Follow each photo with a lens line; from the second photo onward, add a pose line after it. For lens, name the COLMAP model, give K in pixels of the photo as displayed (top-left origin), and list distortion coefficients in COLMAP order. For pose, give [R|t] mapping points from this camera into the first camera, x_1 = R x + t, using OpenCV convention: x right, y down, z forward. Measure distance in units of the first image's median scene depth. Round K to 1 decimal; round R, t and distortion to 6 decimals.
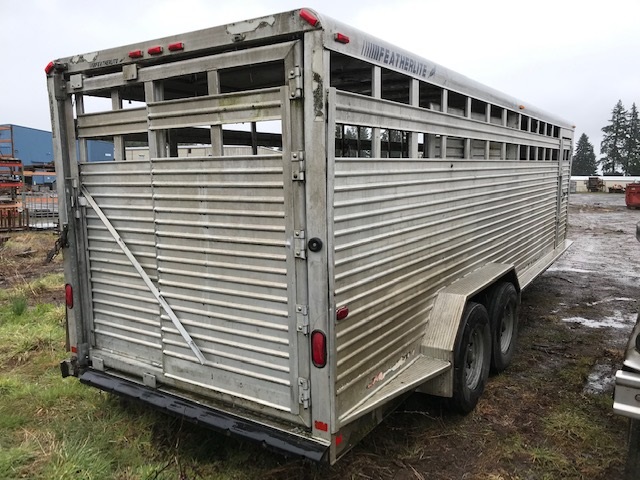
lens RADIAL K [[528.6, 0, 320.0], [0, 528.6, 240.0], [0, 0, 1]] dist [0.010774, 0.005329]
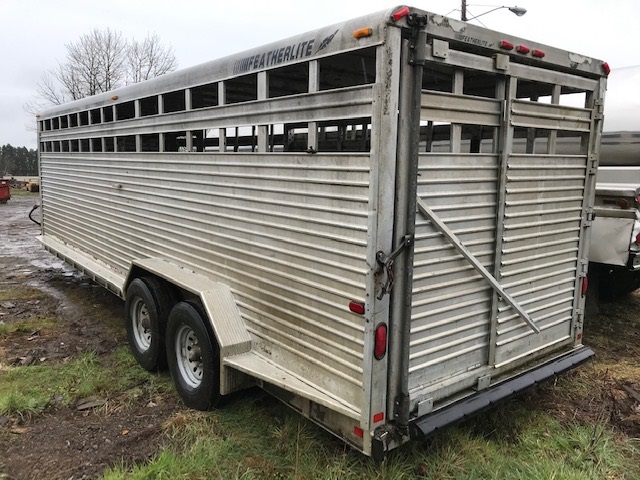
lens RADIAL K [[527.6, 0, 320.0], [0, 527.6, 240.0], [0, 0, 1]] dist [-0.005097, -0.002821]
pose [[0.316794, -0.127246, 0.939920, -1.347608], [0.112158, 0.989033, 0.096093, -0.124070], [-0.941840, 0.074978, 0.327591, 0.990281]]
